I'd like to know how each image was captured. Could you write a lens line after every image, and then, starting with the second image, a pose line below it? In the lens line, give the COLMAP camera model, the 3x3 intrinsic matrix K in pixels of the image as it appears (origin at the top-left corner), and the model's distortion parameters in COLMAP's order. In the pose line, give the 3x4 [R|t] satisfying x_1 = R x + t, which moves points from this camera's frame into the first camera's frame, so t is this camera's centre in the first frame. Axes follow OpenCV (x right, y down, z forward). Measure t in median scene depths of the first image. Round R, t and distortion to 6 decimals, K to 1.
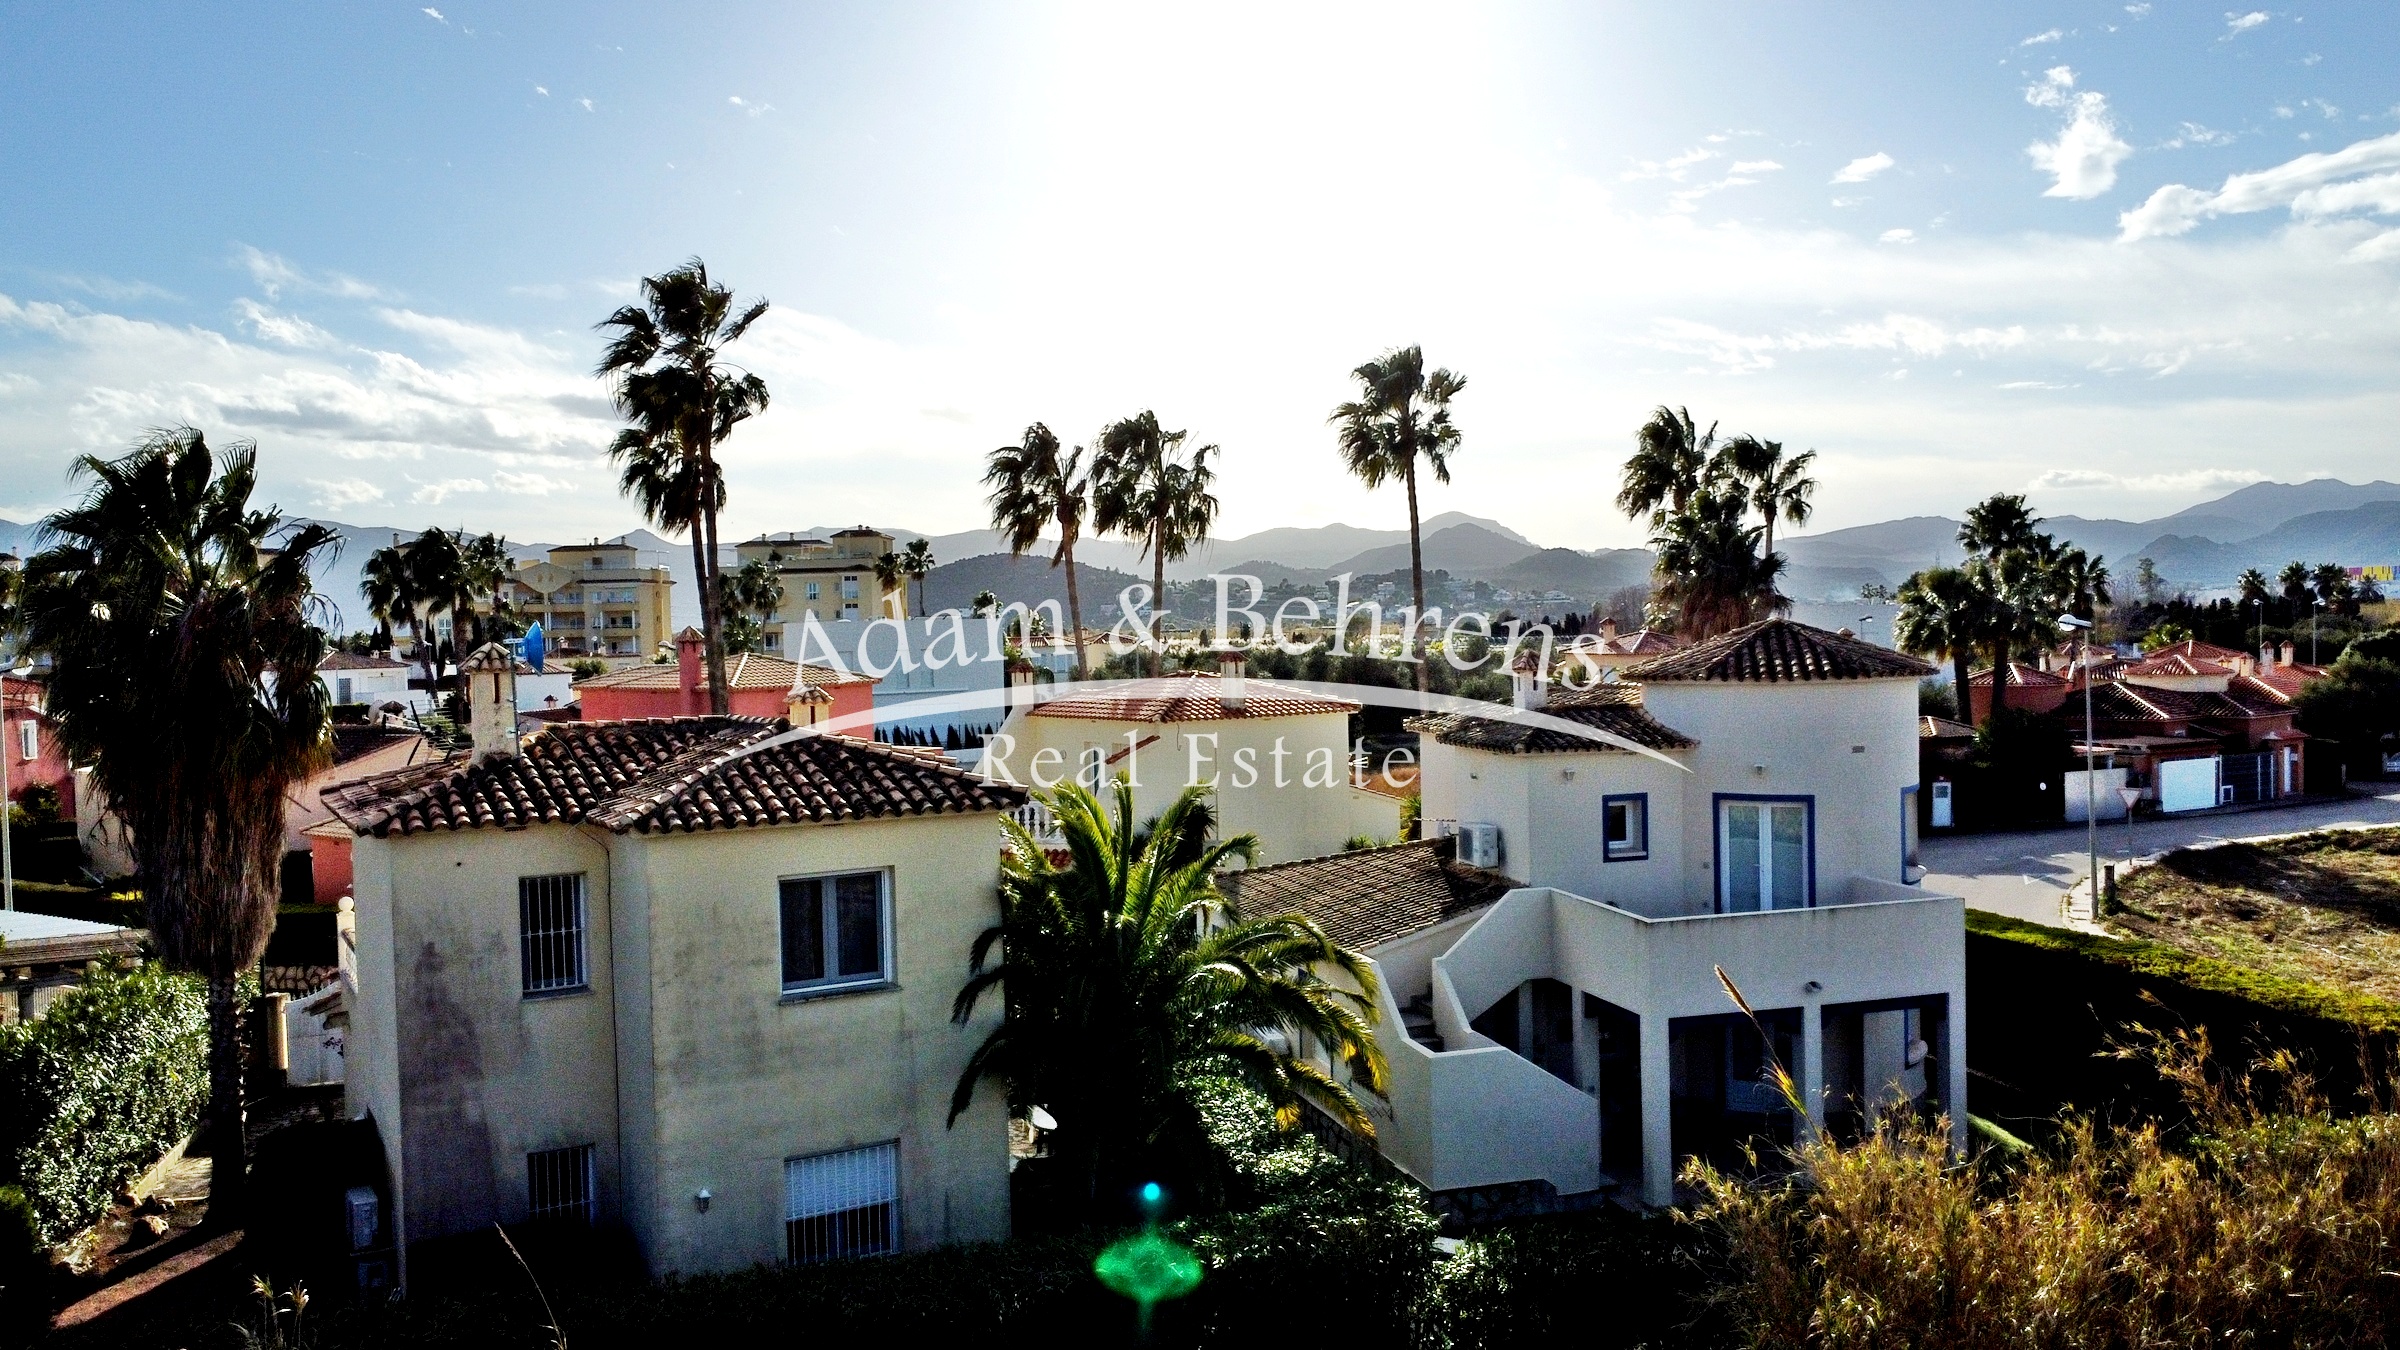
lens RADIAL K [[1665.4, 0, 1185.0], [0, 1665.4, 669.2], [0, 0, 1]] dist [-0.011394, -0.001458]
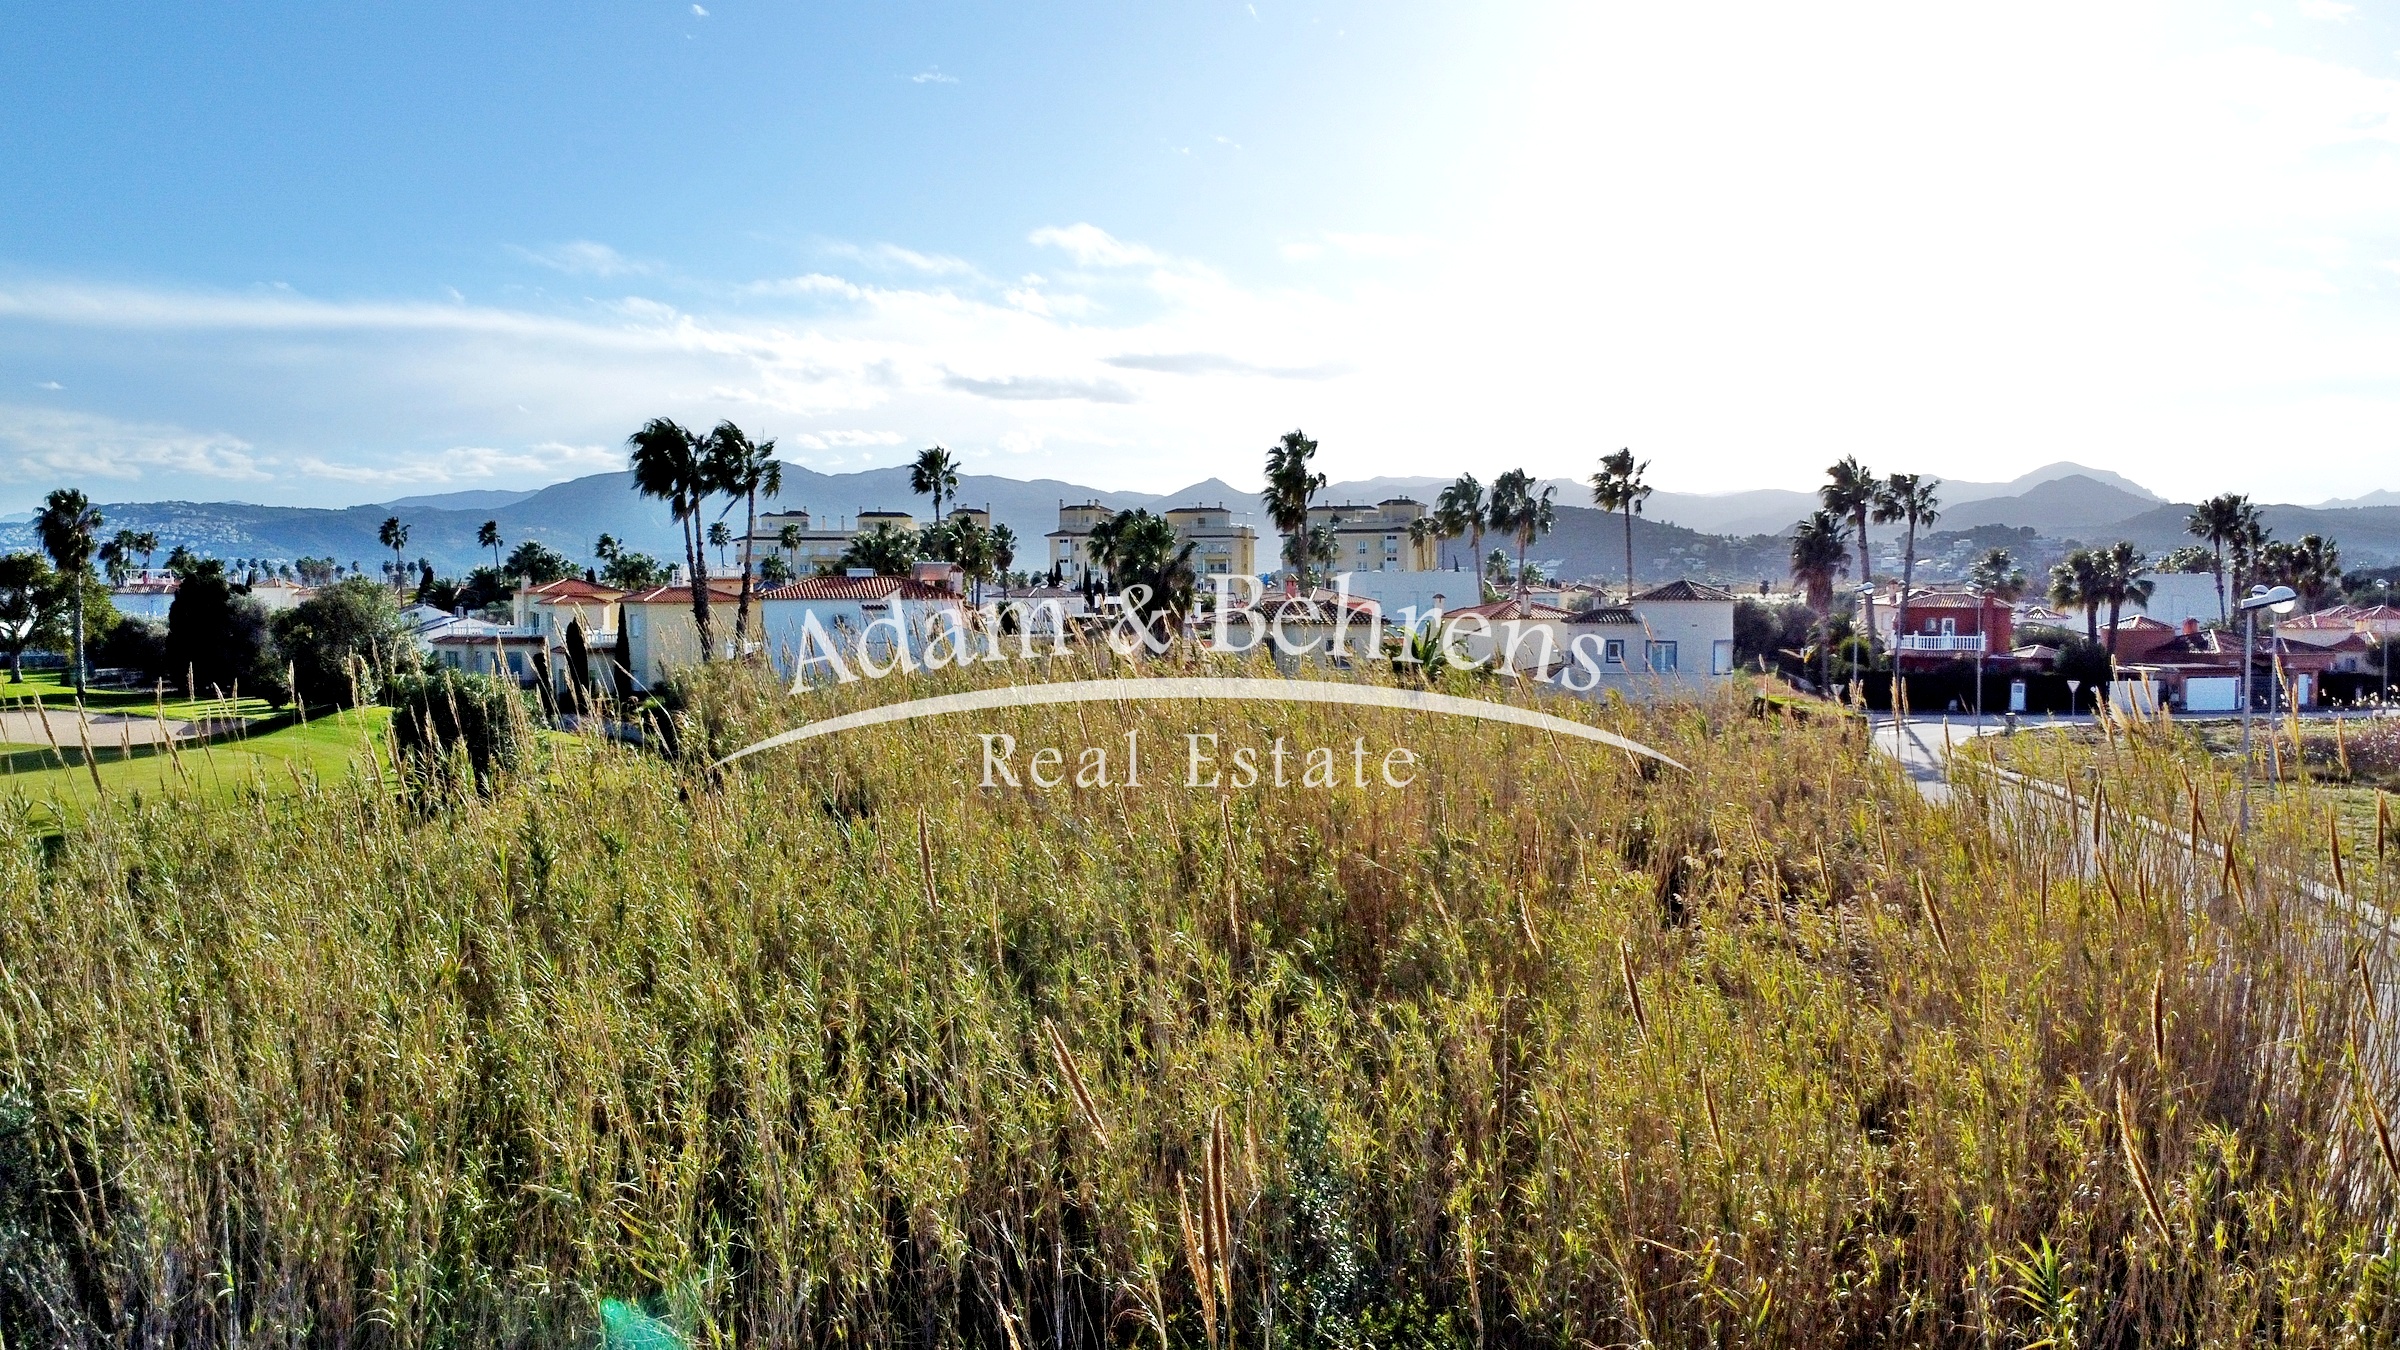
lens RADIAL K [[1785.8, 0, 1163.9], [0, 1785.8, 703.6], [0, 0, 1]] dist [0.008886, -0.015686]
pose [[0.943381, 0.043823, -0.328804, 0.215510], [-0.028821, 0.998315, 0.050366, 0.021040], [0.330457, -0.038038, 0.943054, -0.848336]]
